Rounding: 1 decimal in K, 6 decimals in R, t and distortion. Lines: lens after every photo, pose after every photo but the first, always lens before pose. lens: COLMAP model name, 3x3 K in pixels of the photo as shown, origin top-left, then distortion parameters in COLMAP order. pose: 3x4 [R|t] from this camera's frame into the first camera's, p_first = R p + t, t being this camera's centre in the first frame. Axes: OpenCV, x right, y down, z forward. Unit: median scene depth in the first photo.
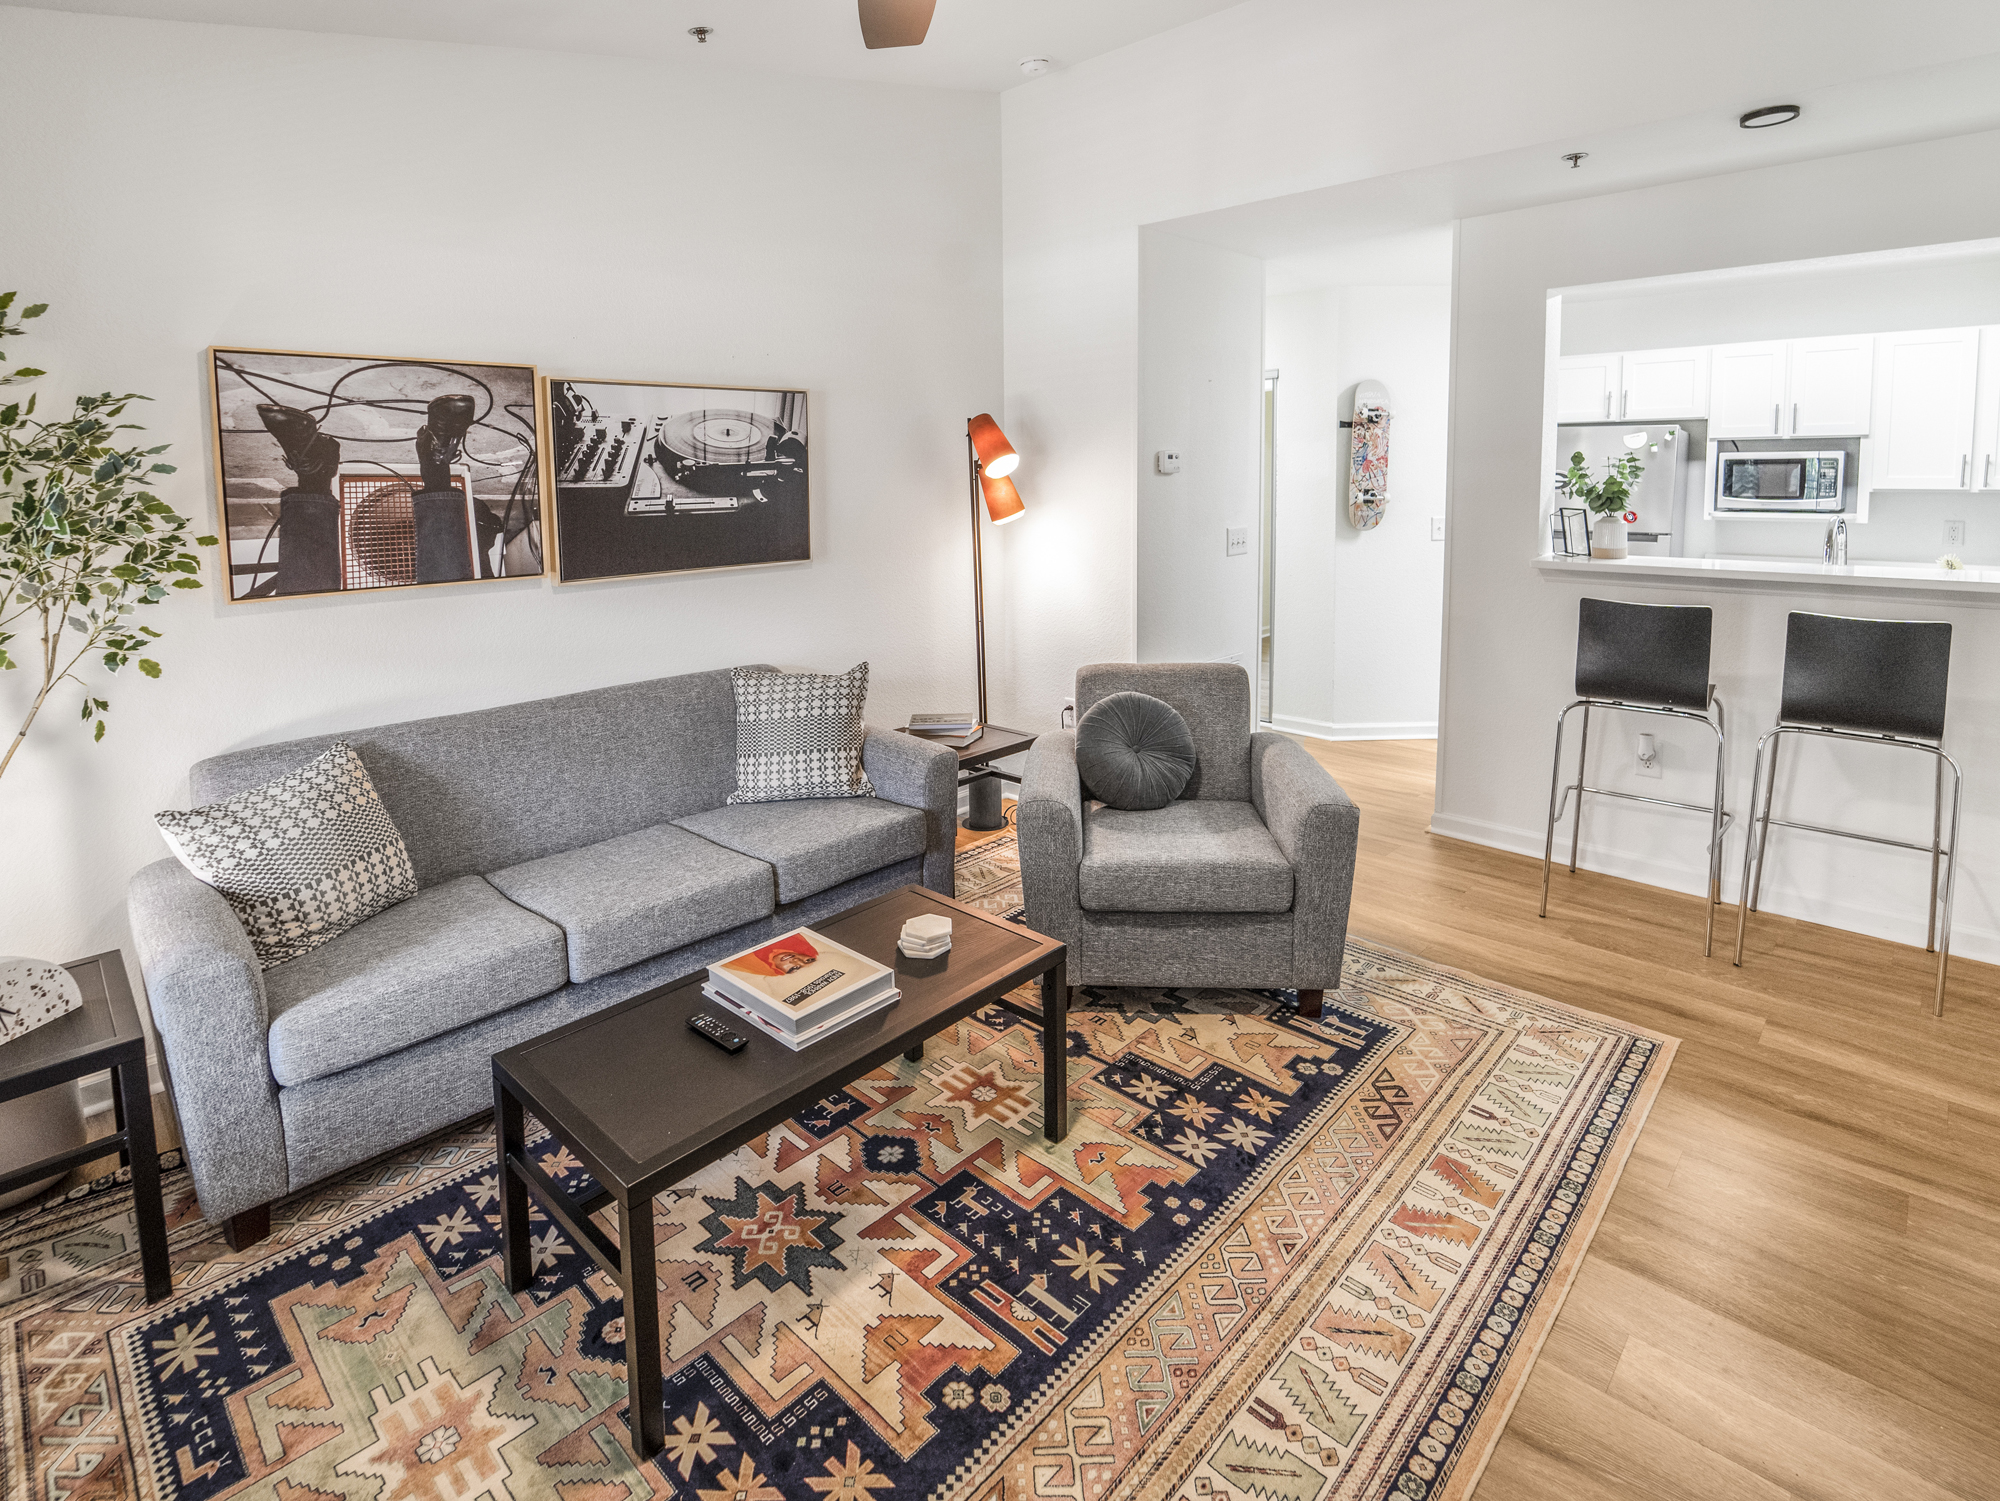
lens RADIAL K [[1014.1, 0, 990.7], [0, 1014.1, 580.5], [0, 0, 1]] dist [-0.013935, 0.000761]
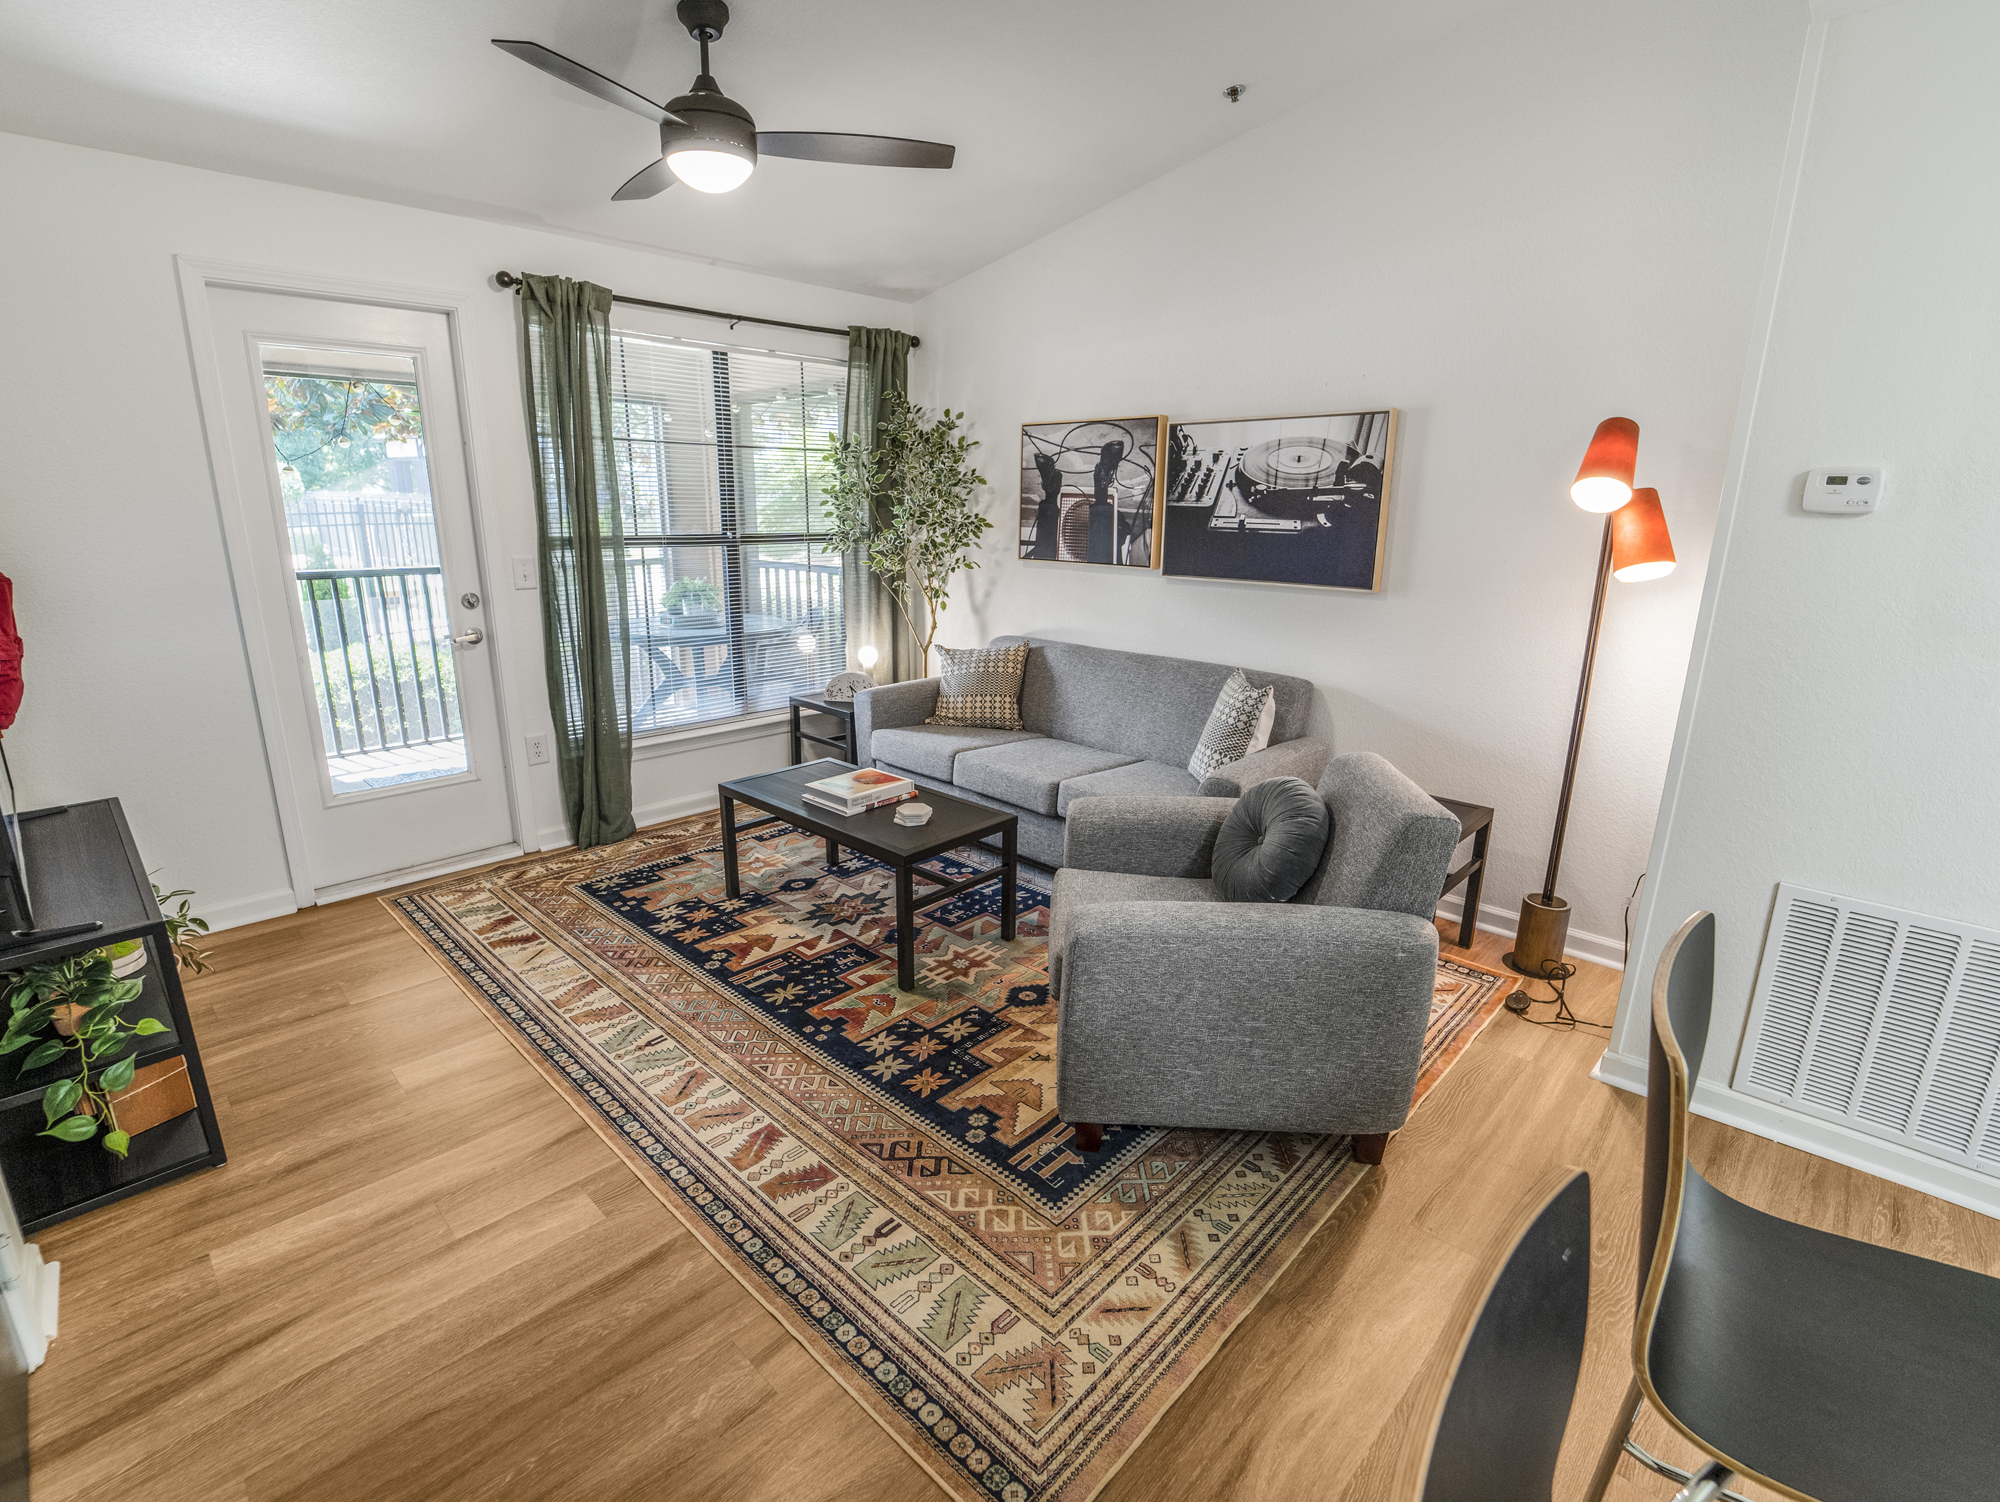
lens RADIAL K [[937.4, 0, 998.7], [0, 937.4, 746.8], [0, 0, 1]] dist [-0.004573, -0.000197]
pose [[-0.003592, 0.265132, -0.964205, 0.939631], [-0.122859, 0.956790, 0.263550, -0.090018], [0.992418, 0.119408, 0.029137, 0.815848]]
